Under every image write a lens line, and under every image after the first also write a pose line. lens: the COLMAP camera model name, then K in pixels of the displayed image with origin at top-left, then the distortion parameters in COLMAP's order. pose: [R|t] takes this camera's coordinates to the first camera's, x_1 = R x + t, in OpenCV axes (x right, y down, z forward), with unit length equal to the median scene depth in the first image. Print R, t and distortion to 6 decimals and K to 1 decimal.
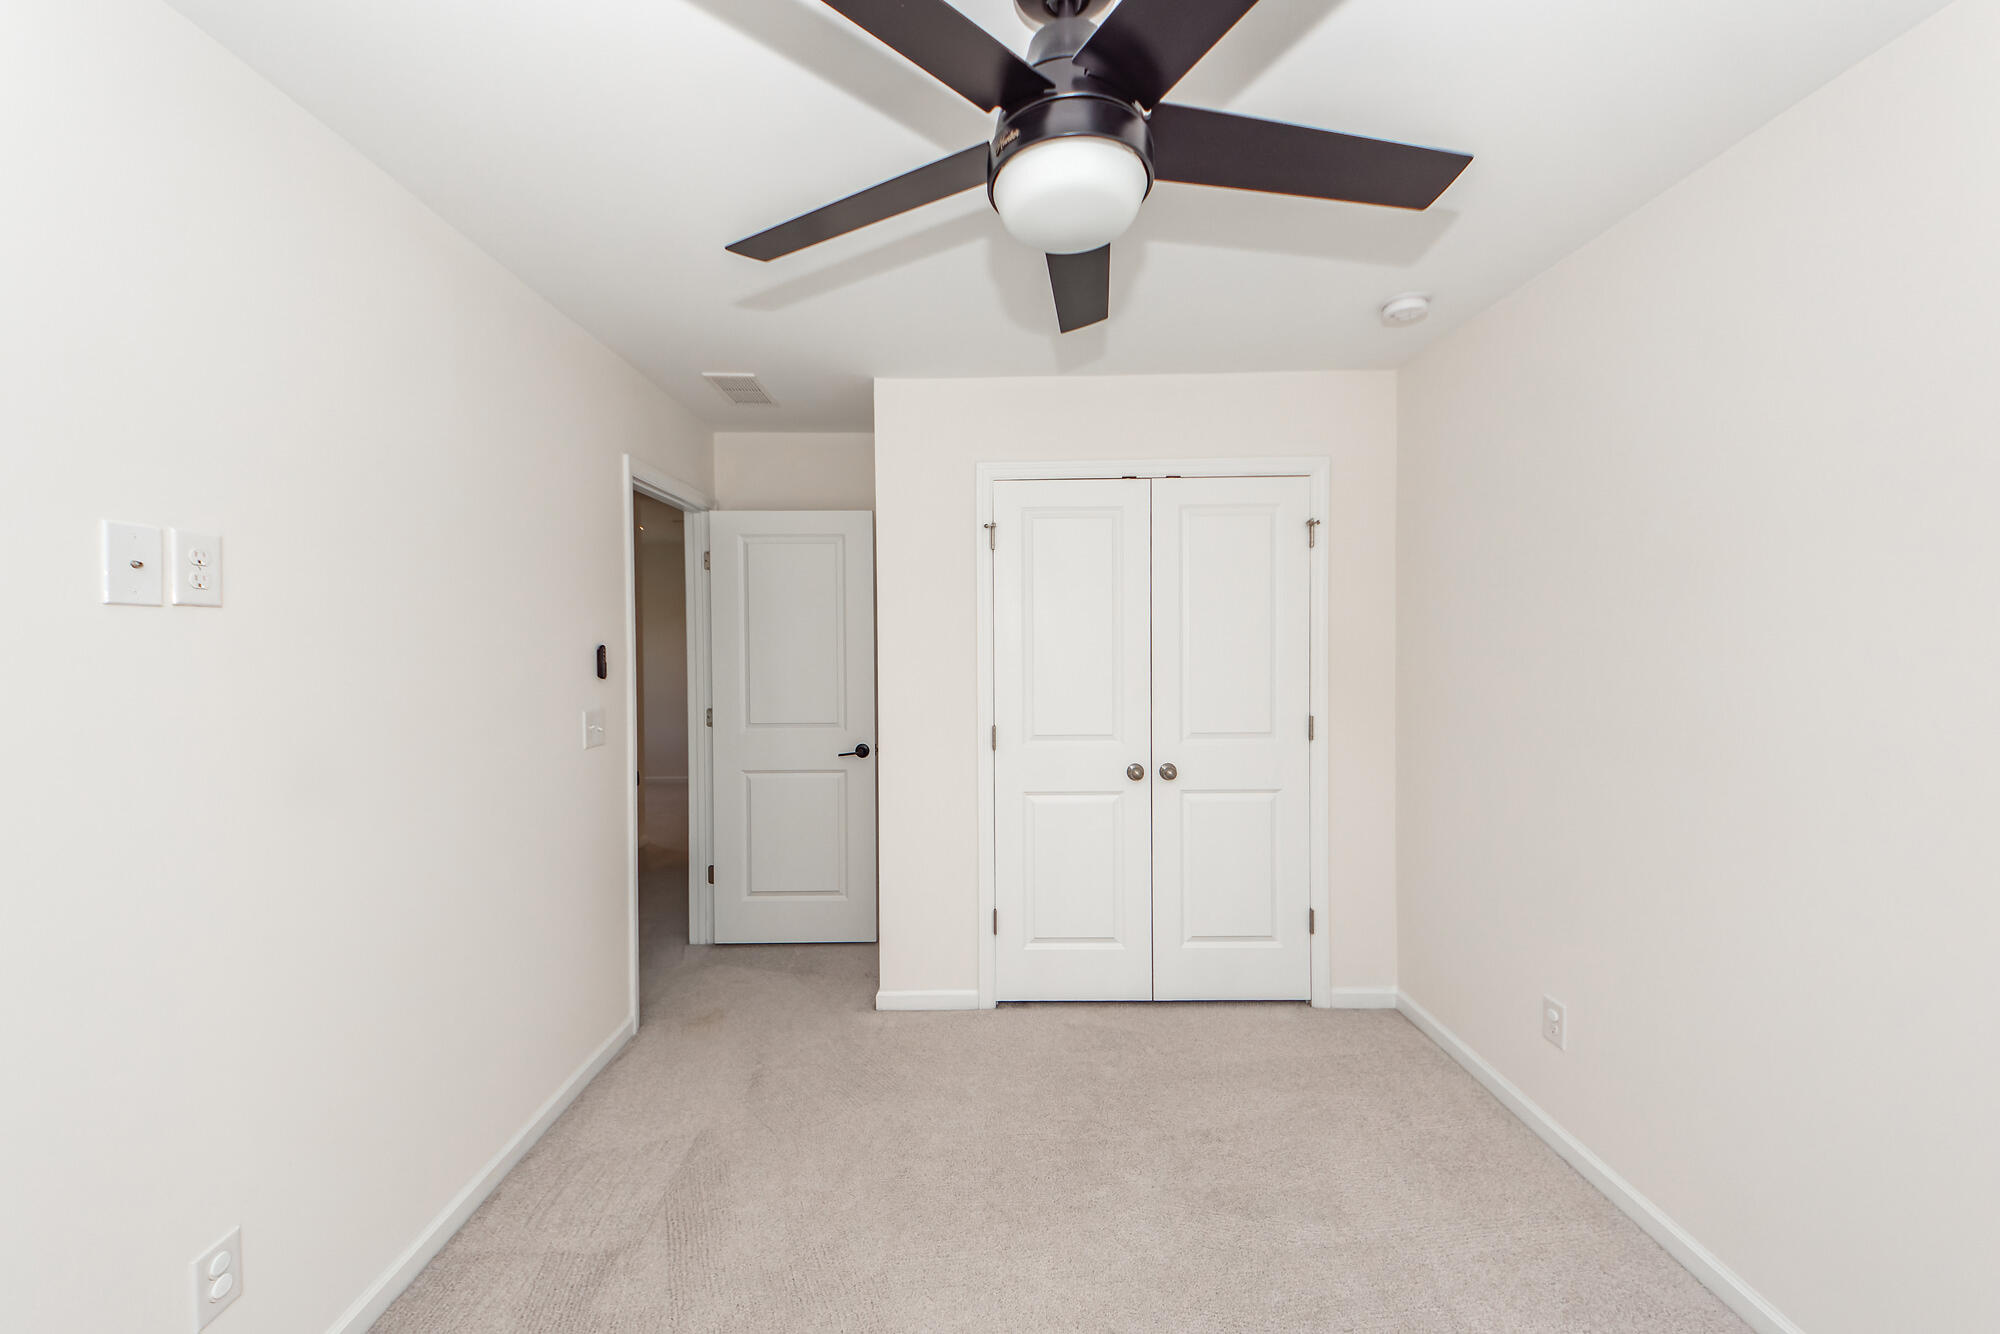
lens RADIAL K [[748.9, 0, 997.3], [0, 748.9, 660.0], [0, 0, 1]] dist [0.000184, -0.000111]
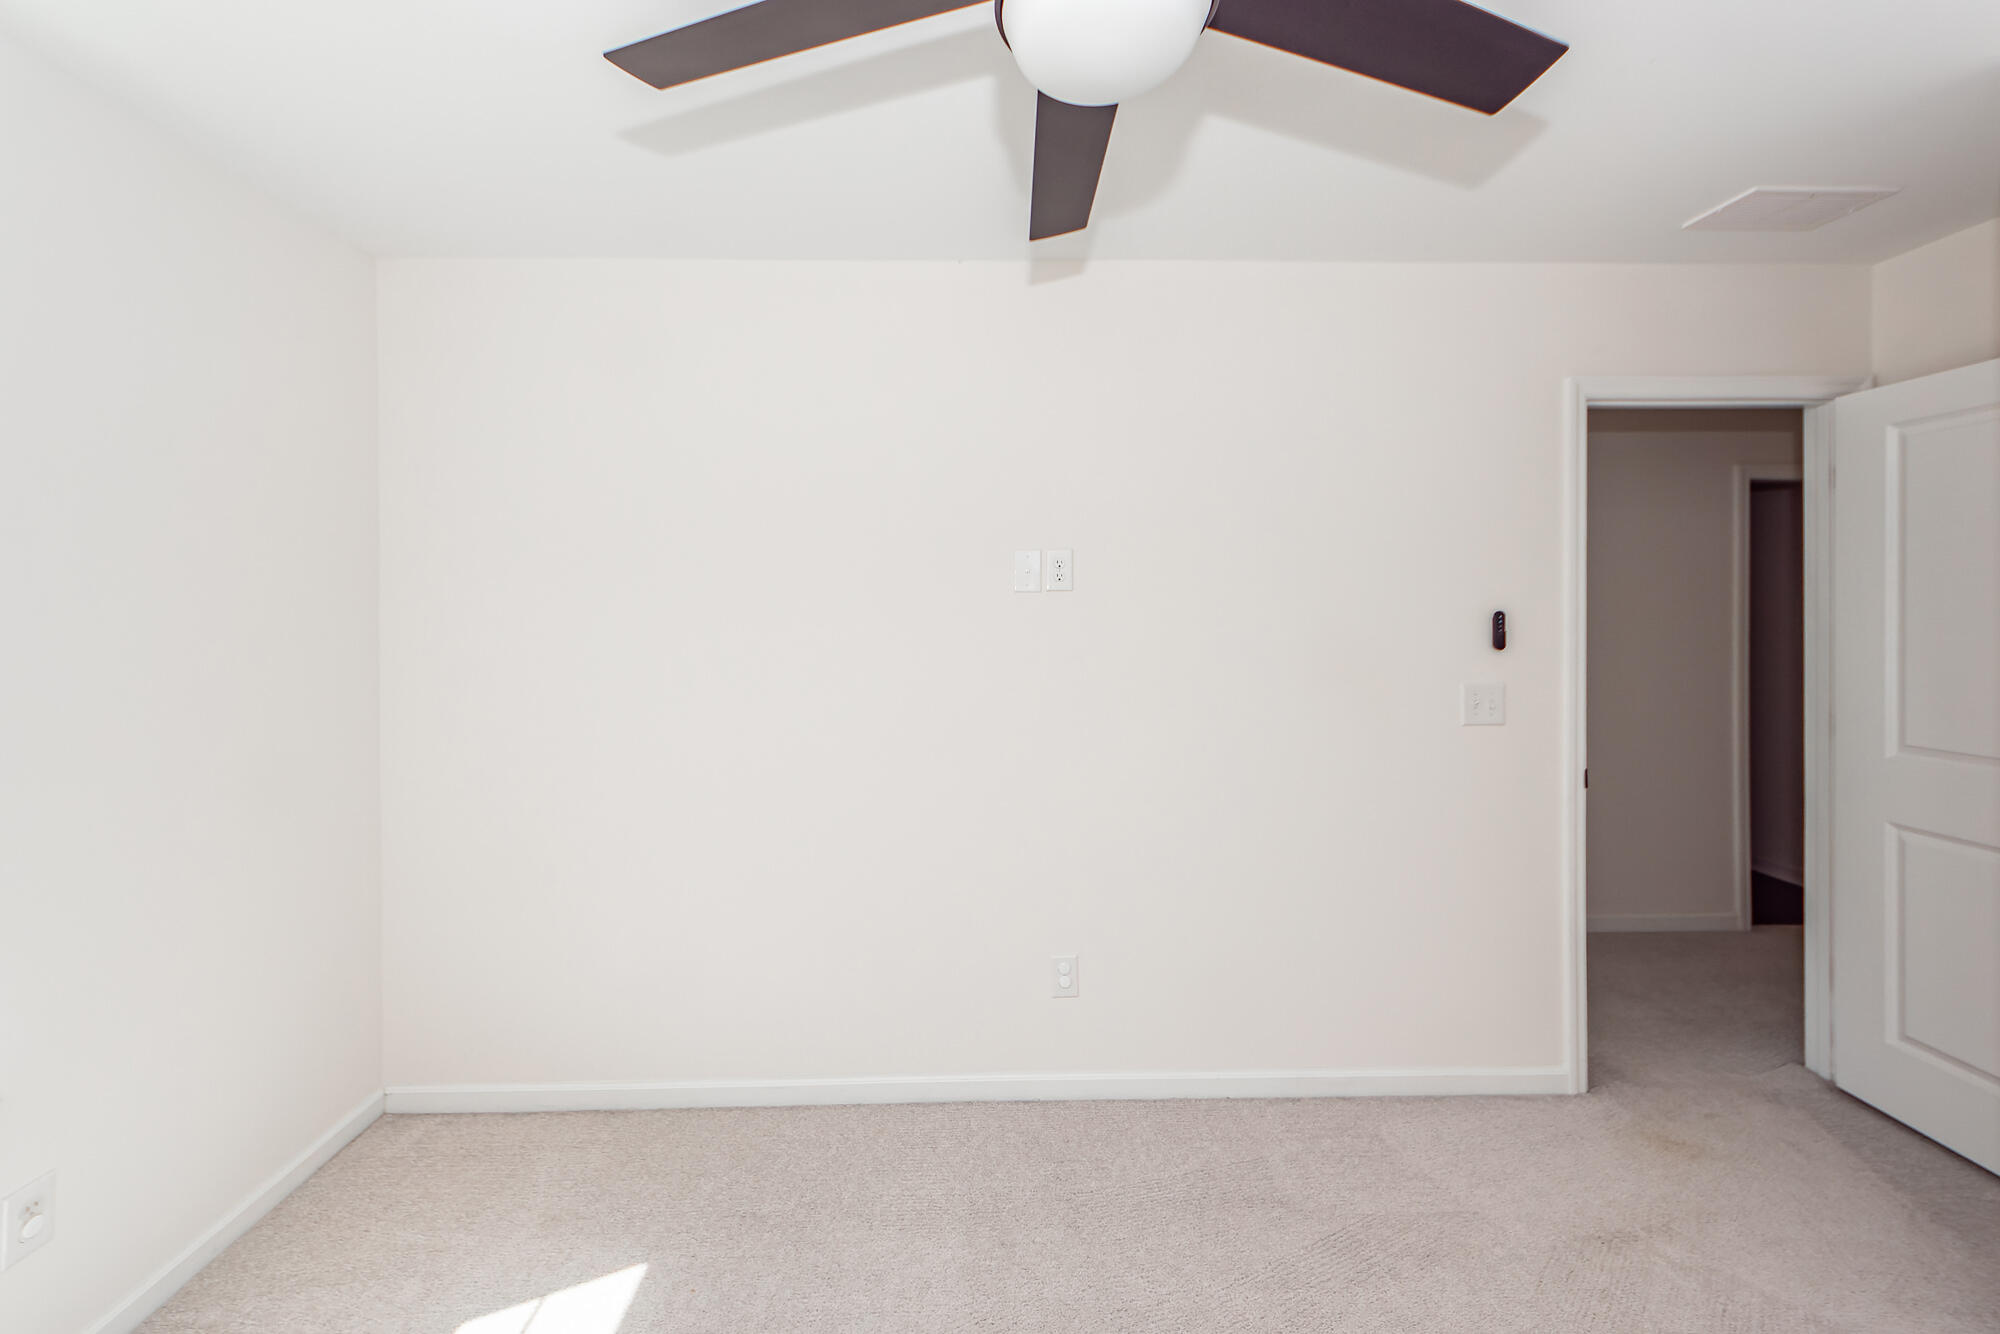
lens RADIAL K [[776.0, 0, 996.4], [0, 776.0, 620.5], [0, 0, 1]] dist [0.008743, -0.000071]
pose [[0.023716, 0.016343, -0.999585, 0.330664], [-0.018932, 0.999694, 0.015896, -0.011457], [0.999539, 0.018547, 0.024018, 0.346359]]
